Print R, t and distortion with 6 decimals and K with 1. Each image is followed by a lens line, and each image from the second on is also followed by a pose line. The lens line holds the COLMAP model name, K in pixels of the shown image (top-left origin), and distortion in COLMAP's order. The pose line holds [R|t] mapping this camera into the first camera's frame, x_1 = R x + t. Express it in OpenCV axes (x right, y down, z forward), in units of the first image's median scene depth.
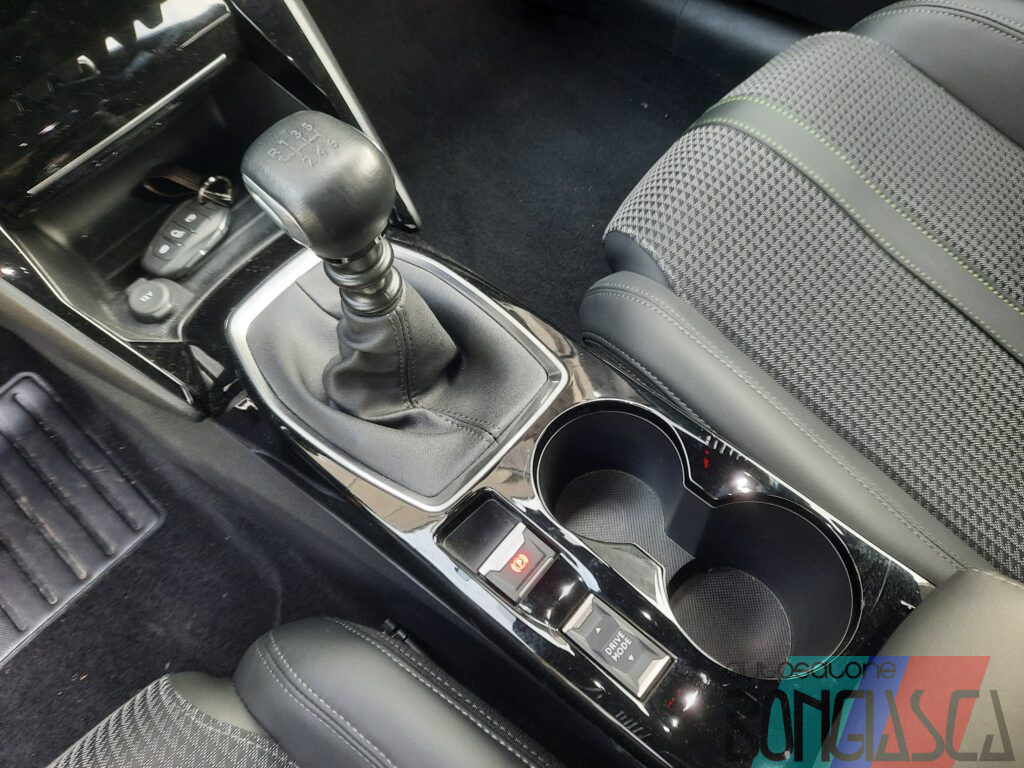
lens RADIAL K [[754.8, 0, 512.0], [0, 754.8, 384.0], [0, 0, 1]] dist [0.015298, -0.006520]
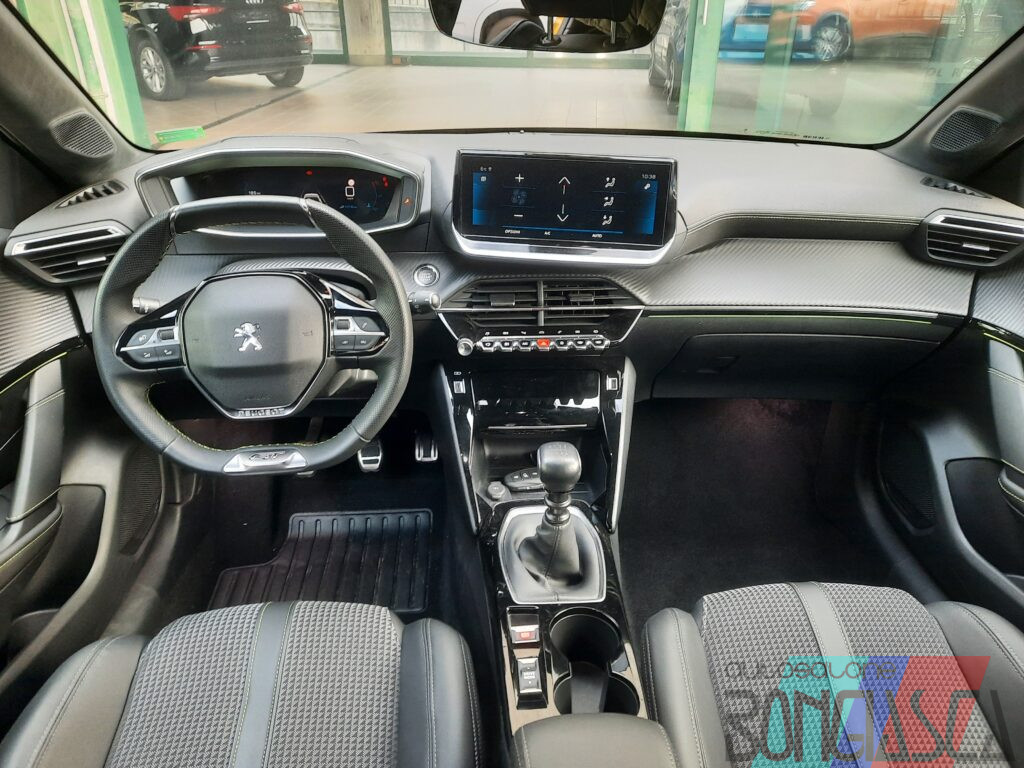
lens RADIAL K [[754.8, 0, 512.0], [0, 754.8, 384.0], [0, 0, 1]] dist [0.015298, -0.006520]
pose [[0.700047, 0.416127, -0.580321, 0.696207], [-0.657274, 0.693160, -0.295838, 0.291514], [0.279149, 0.588531, 0.758754, -0.831698]]
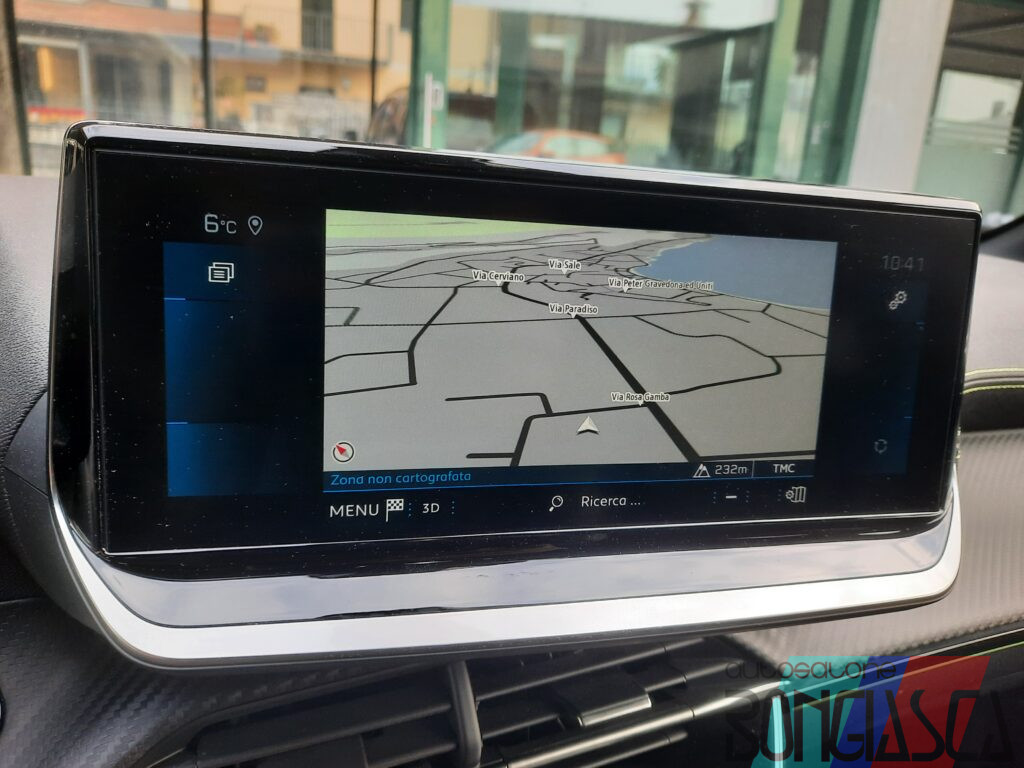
lens RADIAL K [[754.8, 0, 512.0], [0, 754.8, 384.0], [0, 0, 1]] dist [0.015298, -0.006520]
pose [[0.908539, 0.251335, -0.333749, -0.425587], [-0.414385, 0.644009, -0.643068, -0.378081], [0.053312, 0.722553, 0.689257, 0.096531]]
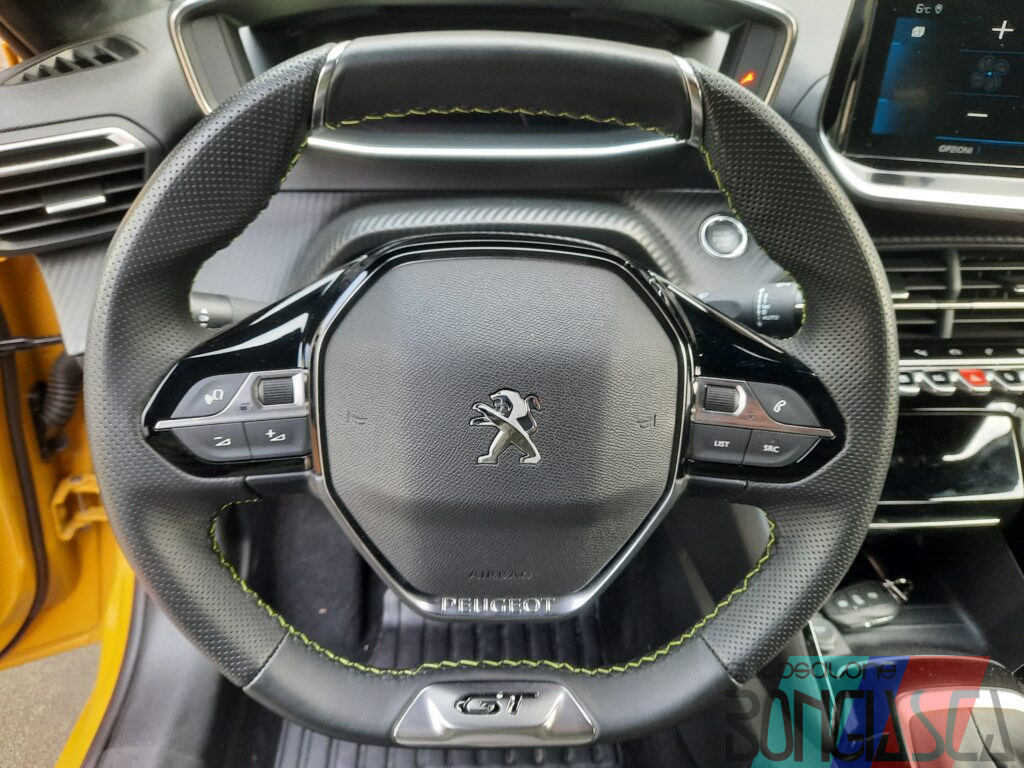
lens RADIAL K [[754.8, 0, 512.0], [0, 754.8, 384.0], [0, 0, 1]] dist [0.015298, -0.006520]
pose [[0.702311, 0.463938, -0.539927, -0.363721], [-0.661452, 0.705650, -0.254047, 0.246320], [0.263138, 0.535556, 0.802458, -0.315179]]
